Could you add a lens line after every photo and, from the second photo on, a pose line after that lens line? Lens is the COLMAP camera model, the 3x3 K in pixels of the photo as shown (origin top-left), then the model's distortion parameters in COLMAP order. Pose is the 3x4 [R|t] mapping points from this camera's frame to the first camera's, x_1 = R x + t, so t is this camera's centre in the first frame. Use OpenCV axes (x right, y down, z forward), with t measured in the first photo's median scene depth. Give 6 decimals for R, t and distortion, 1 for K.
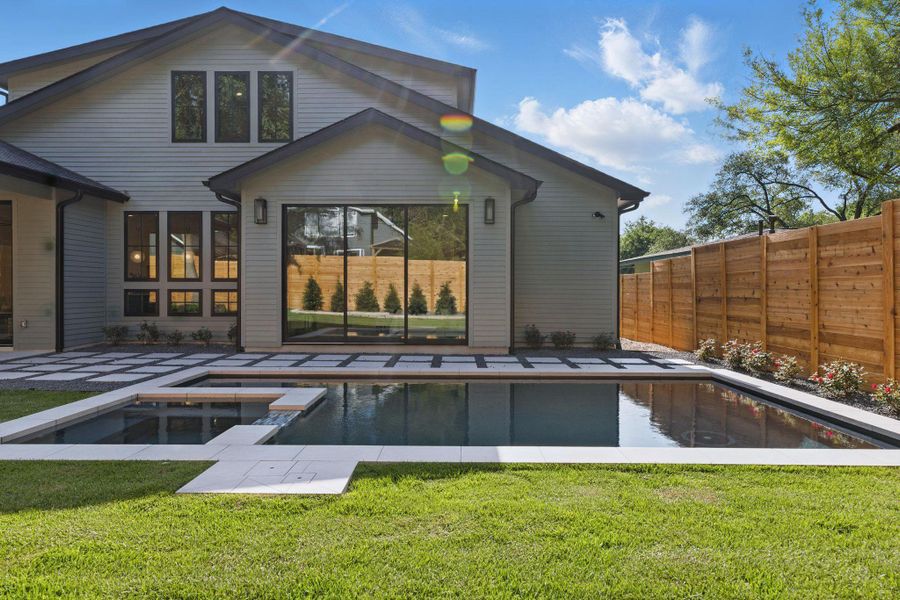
lens RADIAL K [[537.1, 0, 452.1], [0, 537.1, 294.6], [0, 0, 1]] dist [0.008663, 0.001820]
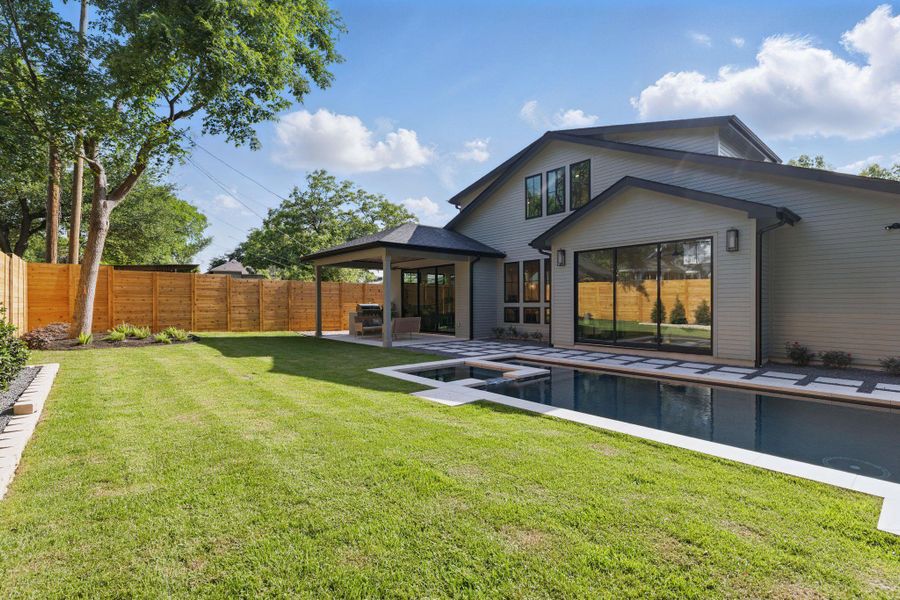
lens RADIAL K [[412.2, 0, 450.8], [0, 412.2, 296.2], [0, 0, 1]] dist [0.000101, 0.000132]
pose [[0.653384, -0.019438, -0.756777, 0.311250], [-0.008883, 0.999405, -0.033339, 0.000931], [0.756975, 0.028505, 0.652822, -0.012388]]
